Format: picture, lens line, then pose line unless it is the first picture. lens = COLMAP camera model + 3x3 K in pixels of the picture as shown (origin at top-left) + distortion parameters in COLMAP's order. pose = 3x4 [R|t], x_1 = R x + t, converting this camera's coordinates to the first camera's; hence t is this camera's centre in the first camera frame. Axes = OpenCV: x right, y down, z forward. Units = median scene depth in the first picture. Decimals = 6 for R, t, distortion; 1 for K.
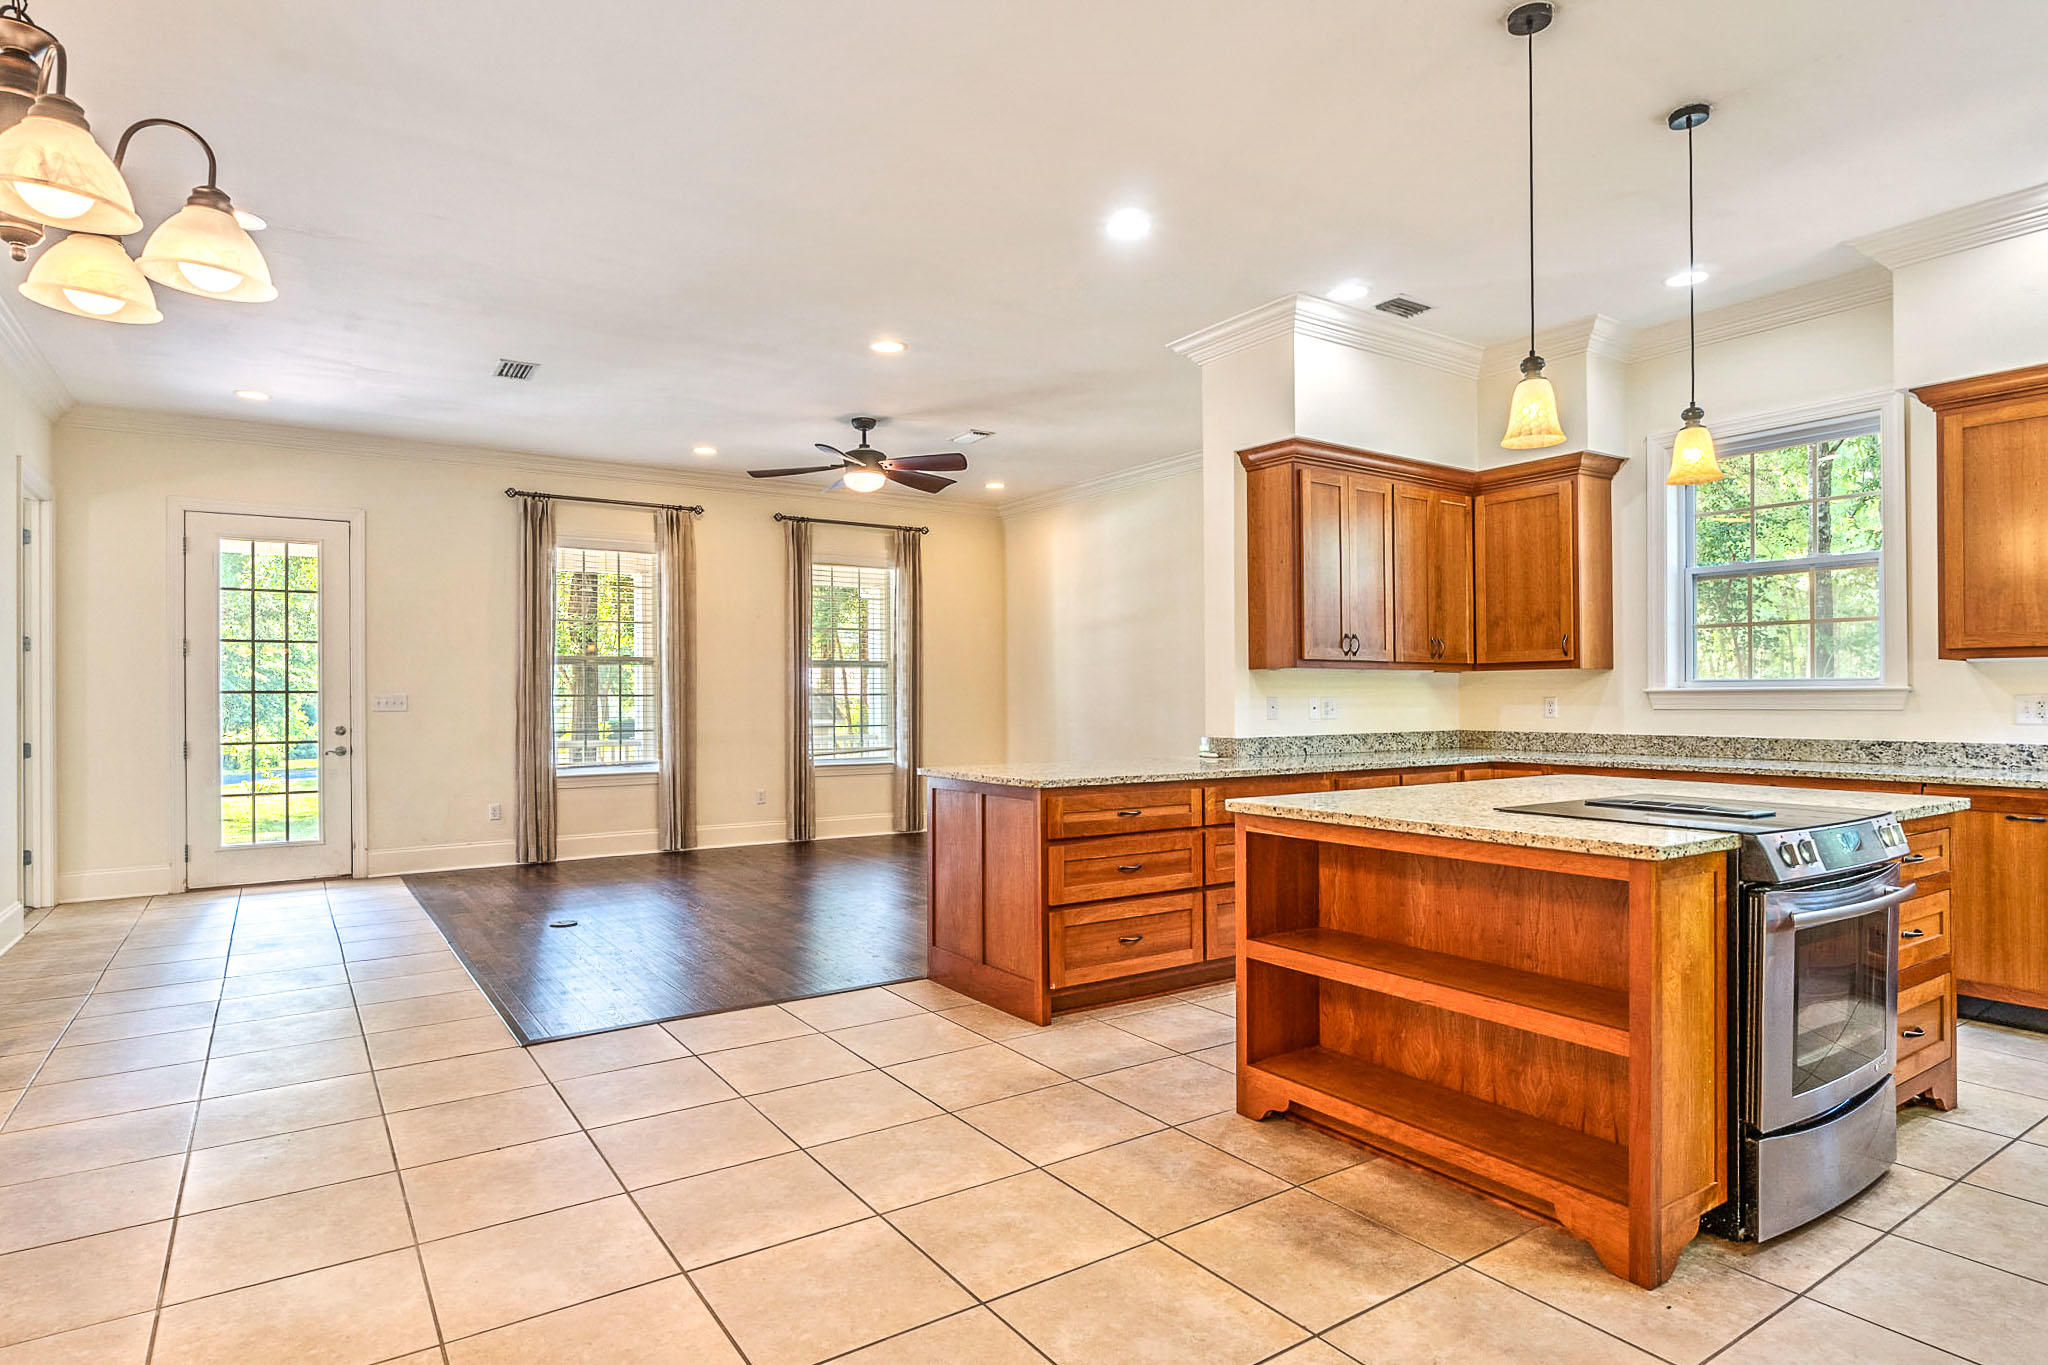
lens RADIAL K [[1107.7, 0, 1019.0], [0, 1107.7, 689.2], [0, 0, 1]] dist [-0.003085, -0.001551]
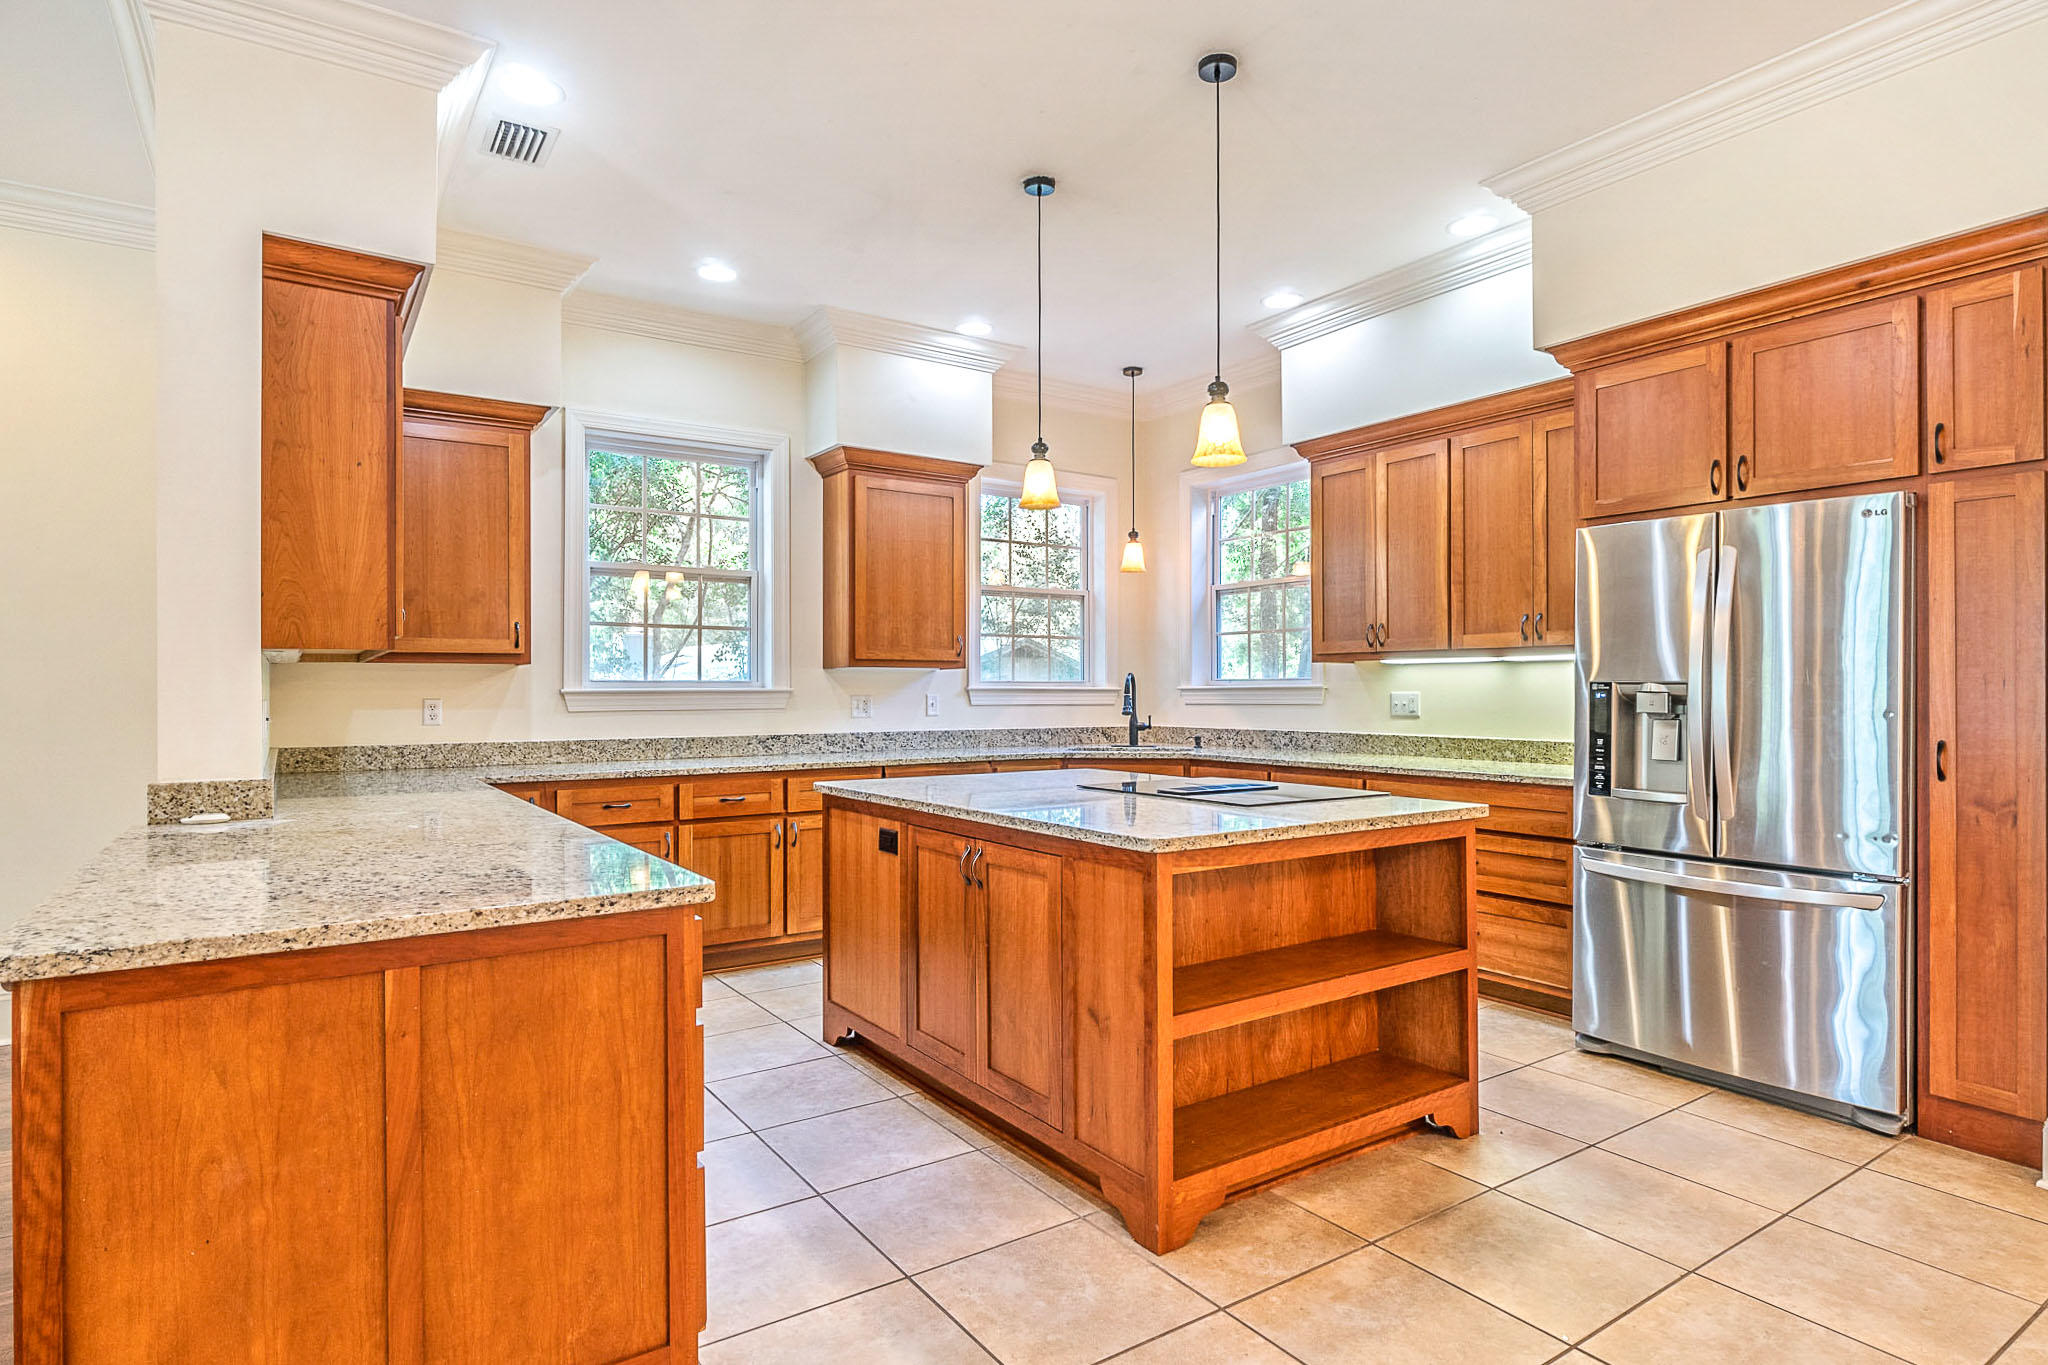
lens RADIAL K [[1087.5, 0, 1023.3], [0, 1087.5, 679.6], [0, 0, 1]] dist [-0.002413, -0.001137]
pose [[-0.003464, 0.014295, 0.999892, -0.407665], [-0.005239, 0.999884, -0.014313, 0.003674], [-0.999980, -0.005288, -0.003388, 0.825457]]
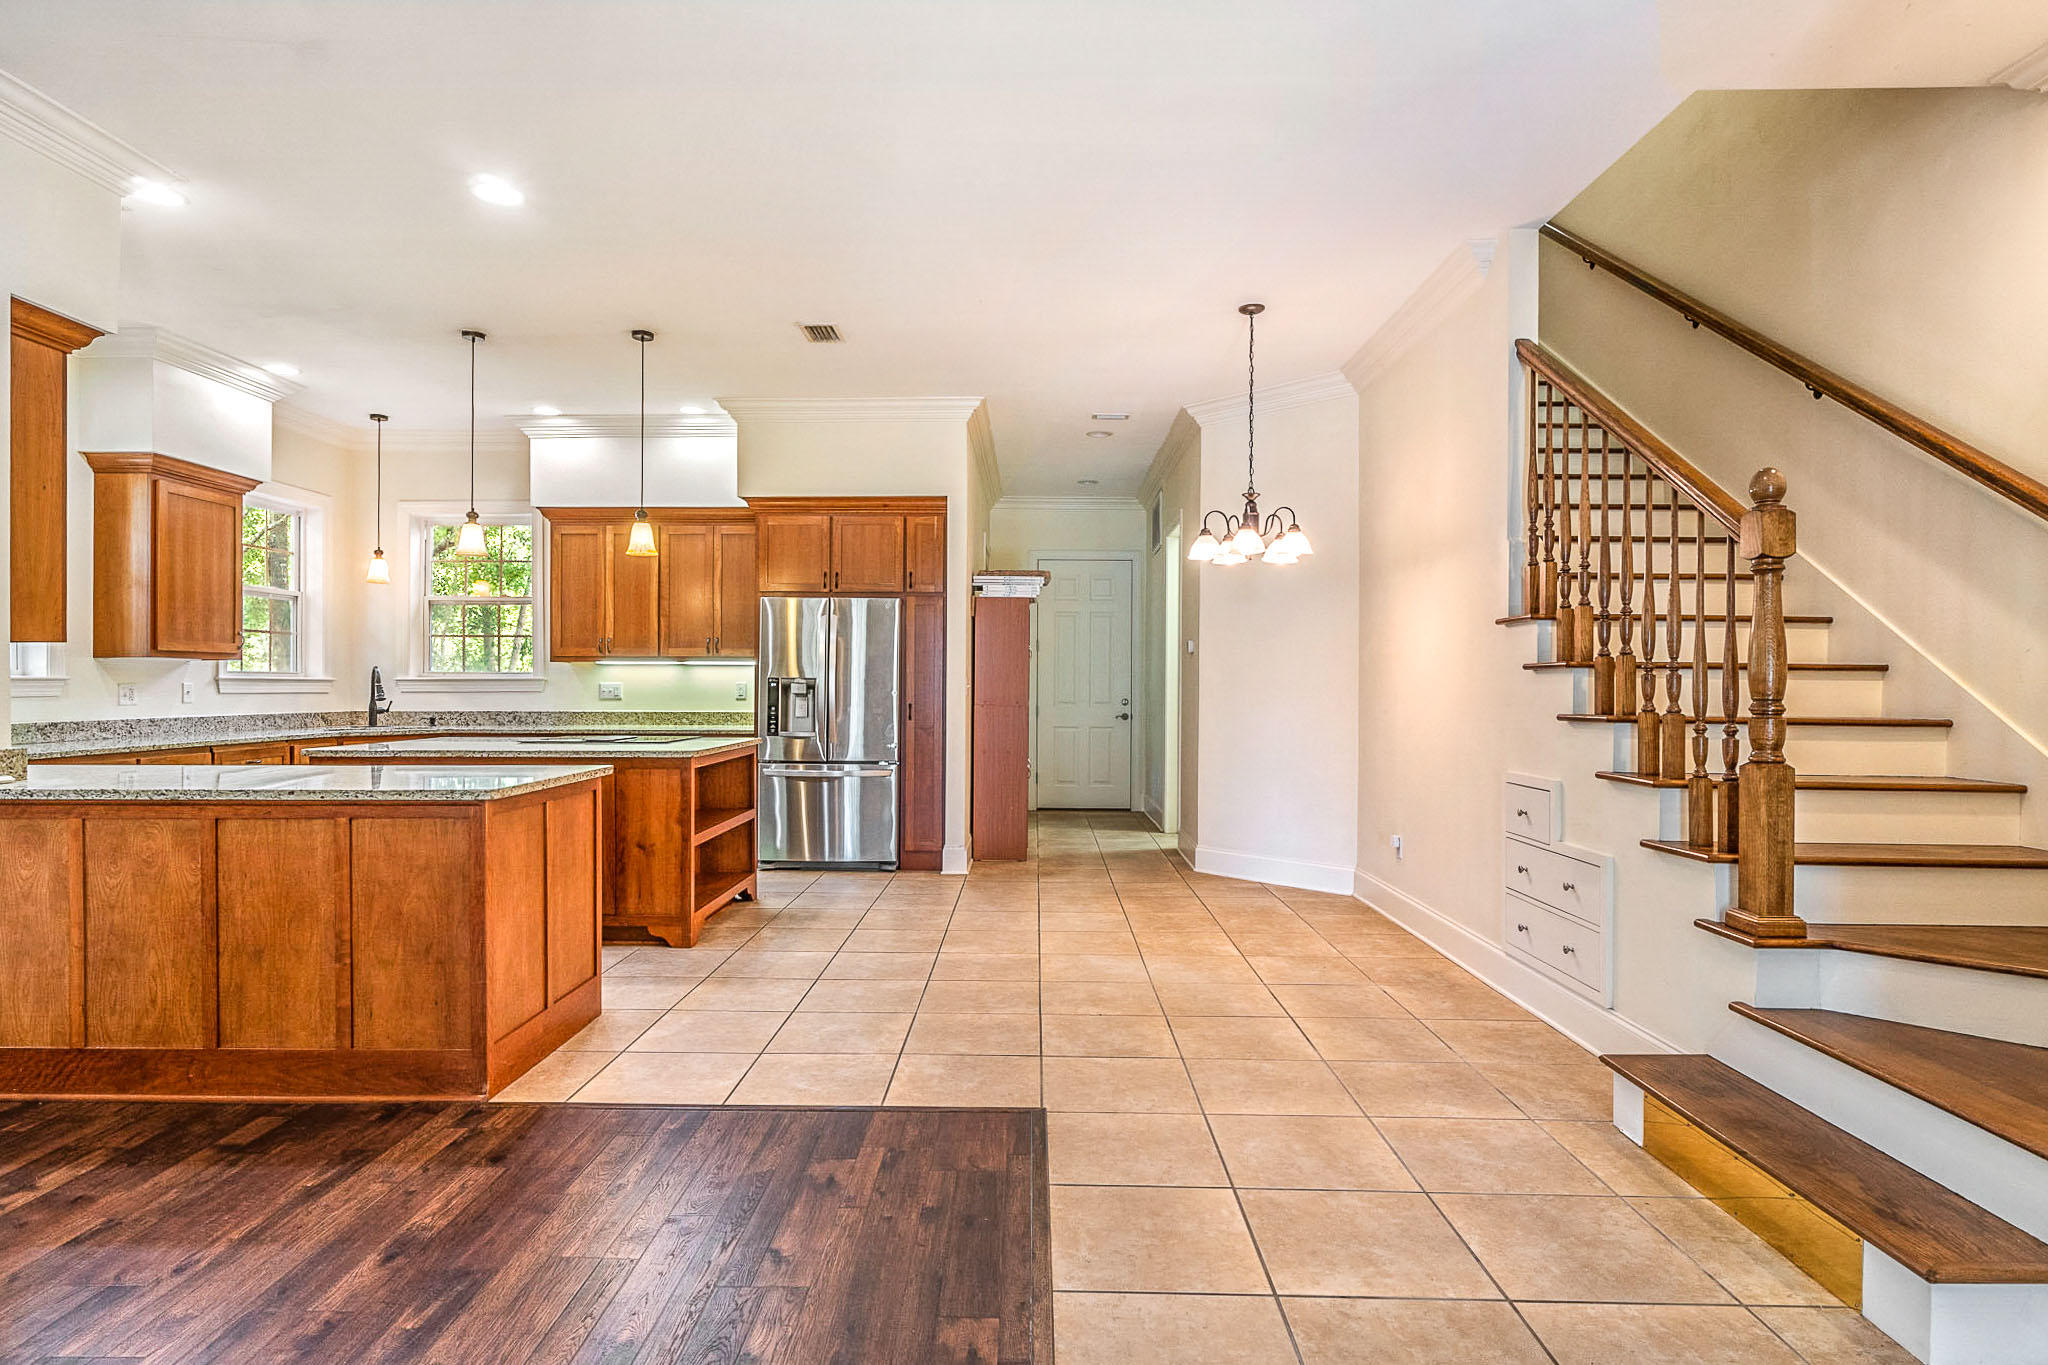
lens RADIAL K [[1085.2, 0, 1011.4], [0, 1085.2, 683.7], [0, 0, 1]] dist [-0.000399, -0.001432]
pose [[-0.817500, 0.002279, 0.575925, -0.804642], [-0.003428, 0.999955, -0.008823, 0.013503], [-0.575919, -0.009187, -0.817455, 1.509710]]
